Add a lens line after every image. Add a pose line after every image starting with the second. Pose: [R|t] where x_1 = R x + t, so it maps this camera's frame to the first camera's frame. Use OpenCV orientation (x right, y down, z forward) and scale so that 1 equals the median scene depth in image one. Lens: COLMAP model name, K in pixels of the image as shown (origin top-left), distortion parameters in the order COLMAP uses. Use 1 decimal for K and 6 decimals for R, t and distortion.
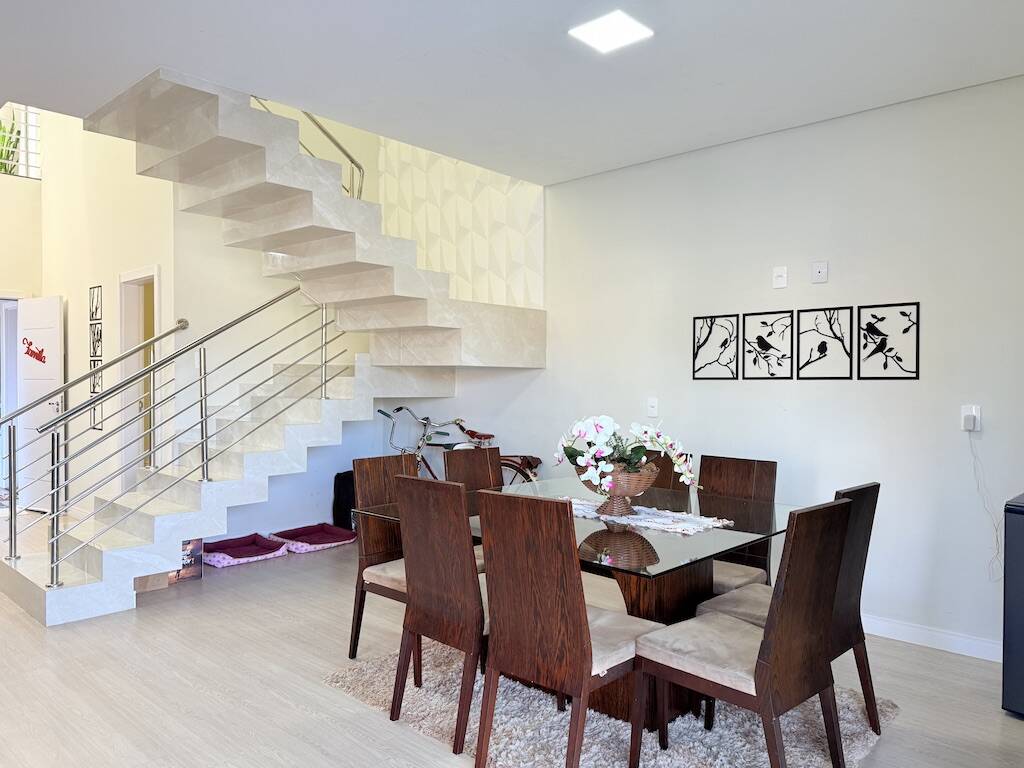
lens RADIAL K [[715.3, 0, 511.1], [0, 715.3, 390.1], [0, 0, 1]] dist [0.103207, -0.163639]
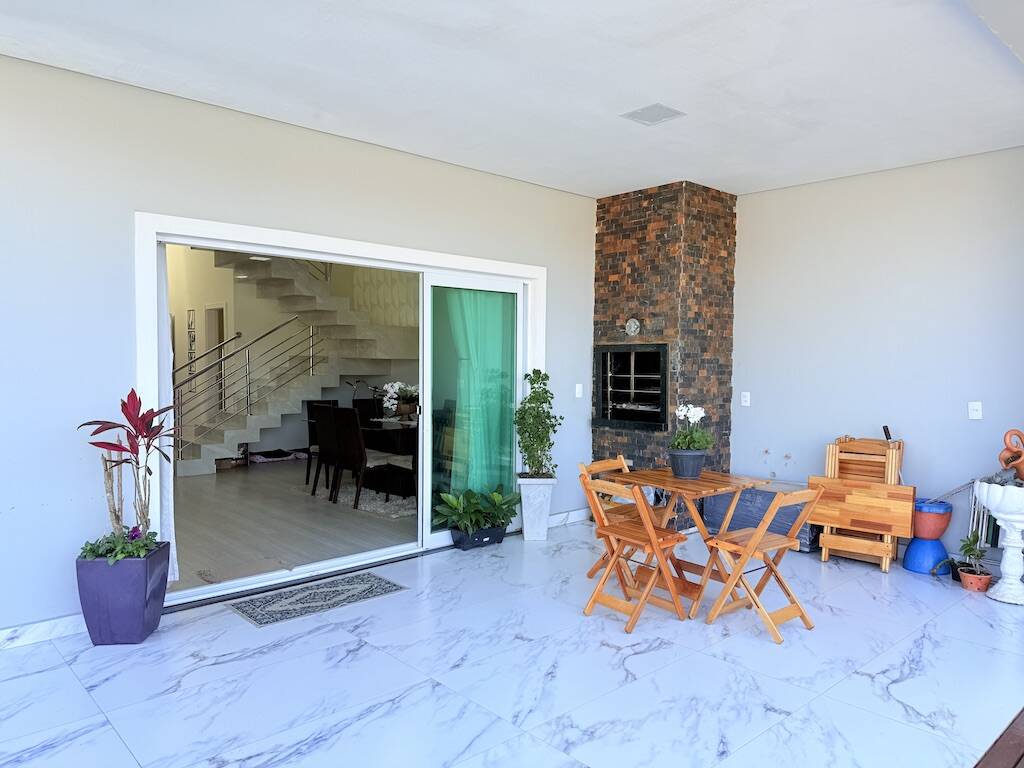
lens RADIAL K [[715.3, 0, 511.1], [0, 715.3, 390.1], [0, 0, 1]] dist [0.103207, -0.163639]
pose [[0.996728, 0.009532, -0.080262, 0.418923], [-0.007354, 0.999598, 0.027391, -0.004176], [0.080491, -0.026711, 0.996397, -0.846641]]
